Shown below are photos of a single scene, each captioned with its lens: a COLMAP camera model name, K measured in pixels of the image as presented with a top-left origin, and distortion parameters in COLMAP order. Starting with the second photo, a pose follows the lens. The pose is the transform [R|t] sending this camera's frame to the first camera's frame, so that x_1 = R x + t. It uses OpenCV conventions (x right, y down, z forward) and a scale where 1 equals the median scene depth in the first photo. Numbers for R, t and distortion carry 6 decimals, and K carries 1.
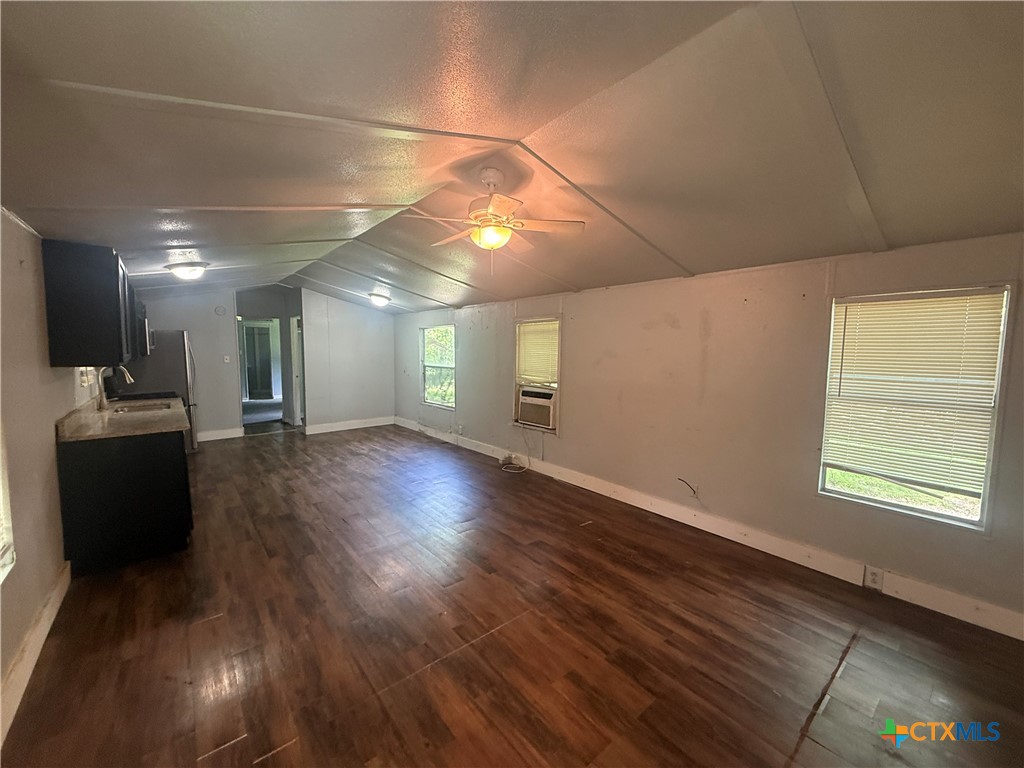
lens RADIAL K [[408.9, 0, 512.0], [0, 408.9, 384.0], [0, 0, 1]] dist [-0.002041, -0.000346]
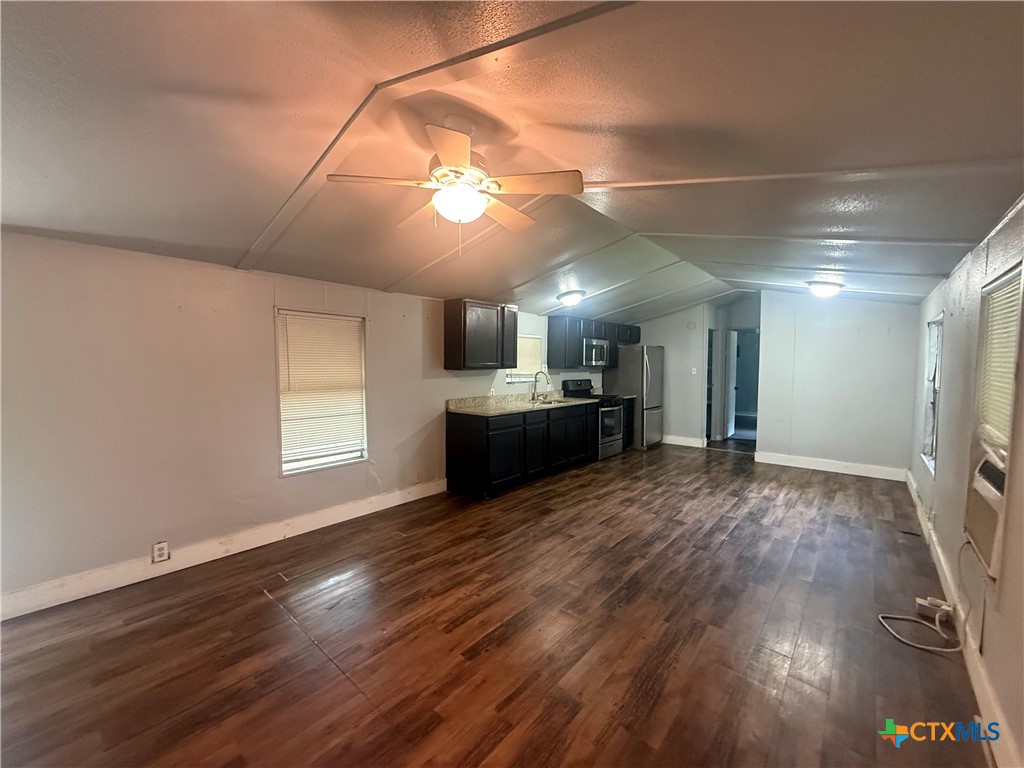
lens RADIAL K [[408.9, 0, 512.0], [0, 408.9, 384.0], [0, 0, 1]] dist [-0.002041, -0.000346]
pose [[0.150632, 0.050130, -0.987318, 0.397960], [-0.085311, 0.995647, 0.037538, -0.039657], [0.984902, 0.078574, 0.154253, 0.548630]]
